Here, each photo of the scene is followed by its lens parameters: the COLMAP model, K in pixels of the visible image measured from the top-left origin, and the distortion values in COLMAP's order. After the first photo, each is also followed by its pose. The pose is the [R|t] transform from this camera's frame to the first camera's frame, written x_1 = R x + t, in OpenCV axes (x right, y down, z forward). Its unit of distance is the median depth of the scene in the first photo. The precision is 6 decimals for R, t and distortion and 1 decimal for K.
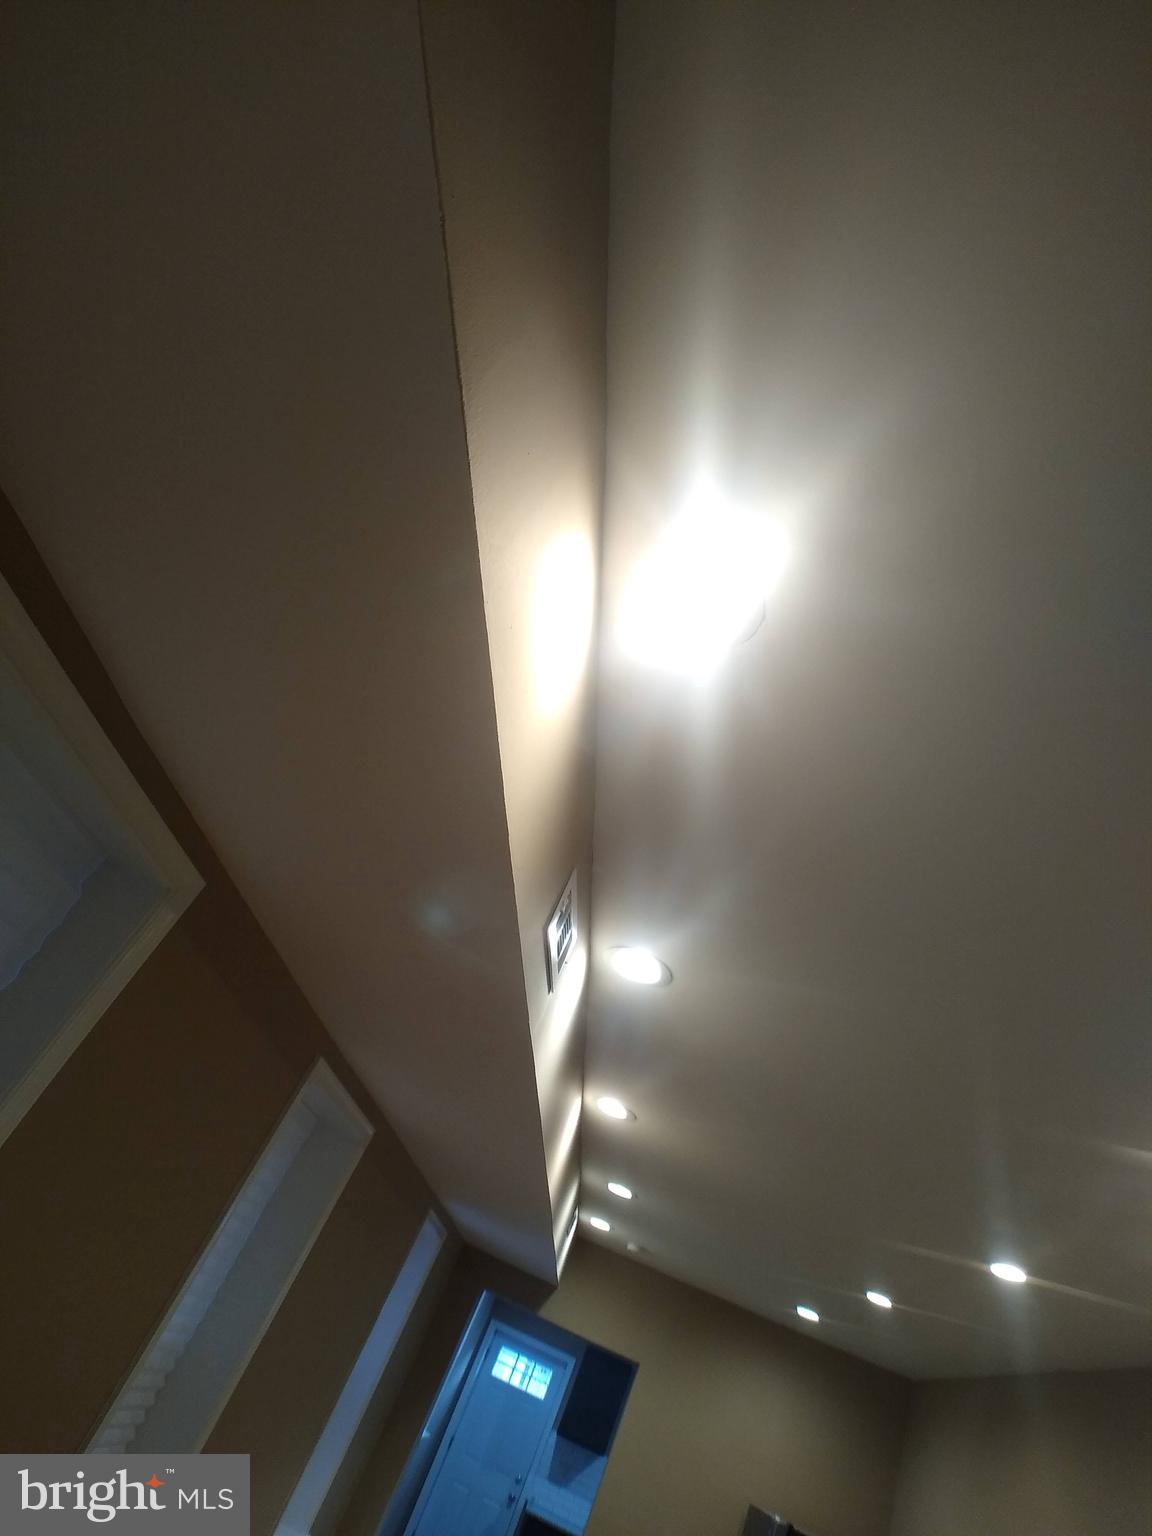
lens RADIAL K [[809.2, 0, 580.0], [0, 809.2, 747.8], [0, 0, 1]] dist [-0.065463, 0.000563]
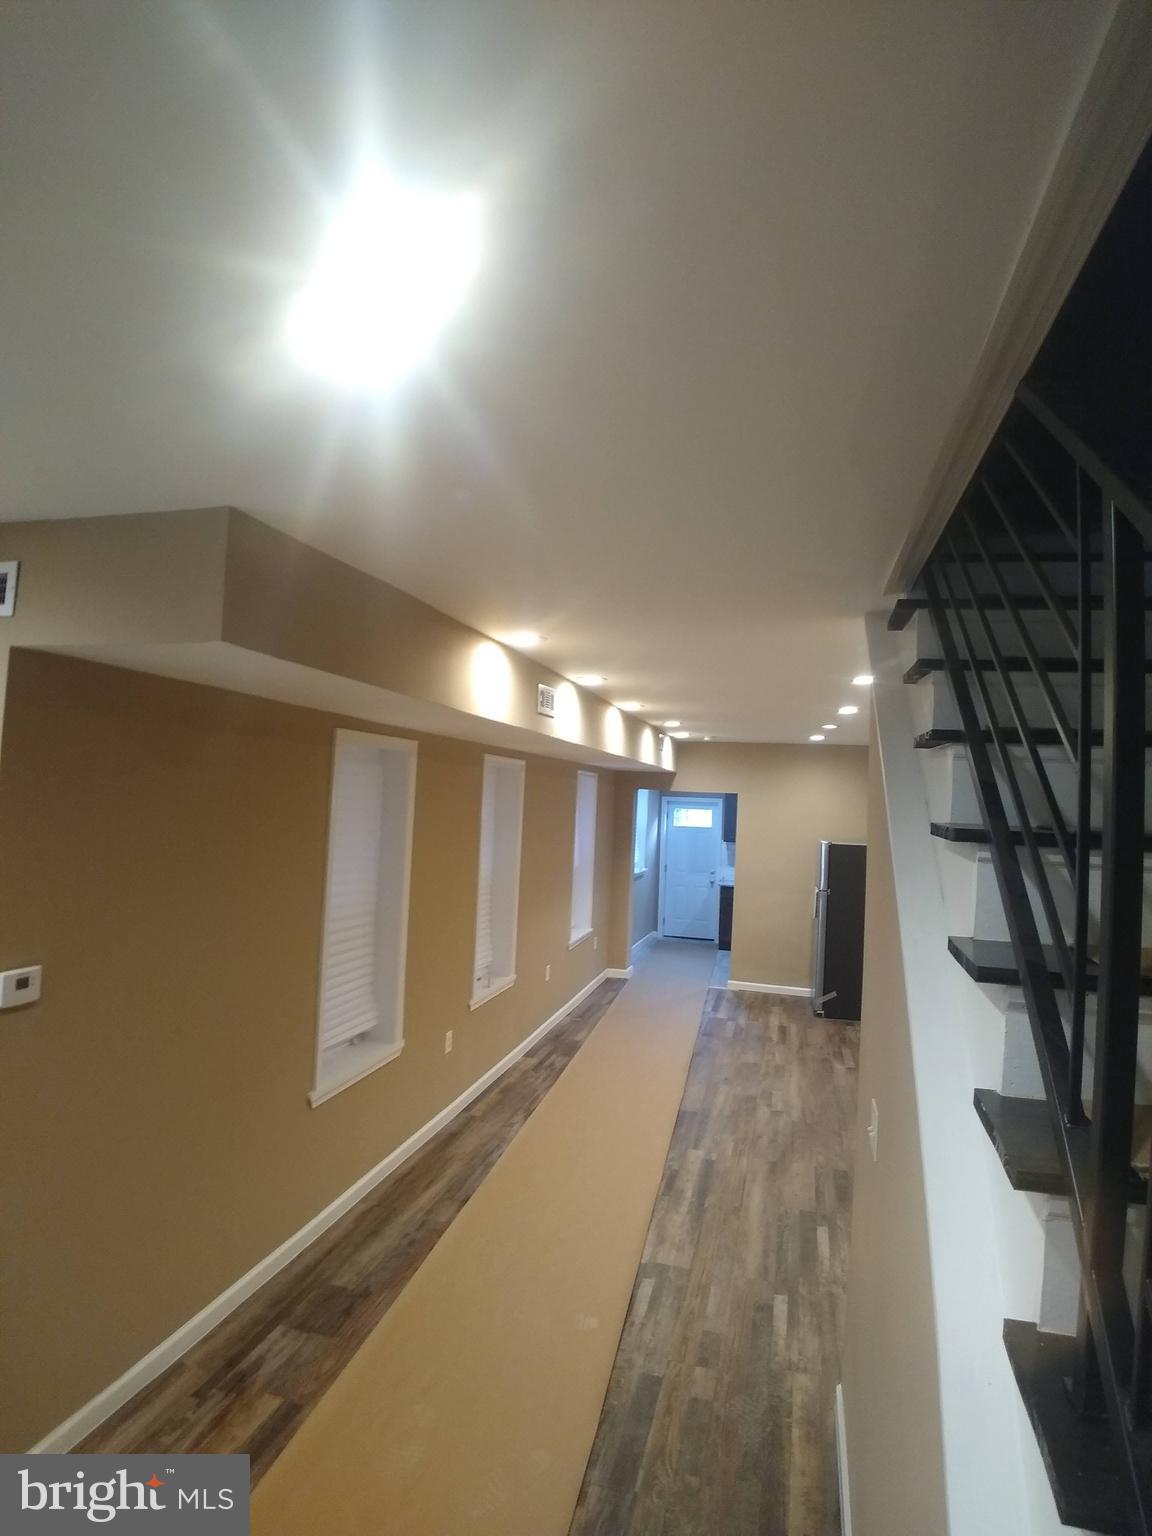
lens RADIAL K [[809.2, 0, 580.0], [0, 809.2, 747.8], [0, 0, 1]] dist [-0.065463, 0.000563]
pose [[0.906482, -0.358388, -0.223270, 0.190651], [0.422136, 0.757164, 0.498501, -0.285172], [-0.009605, -0.546132, 0.837644, -0.392508]]
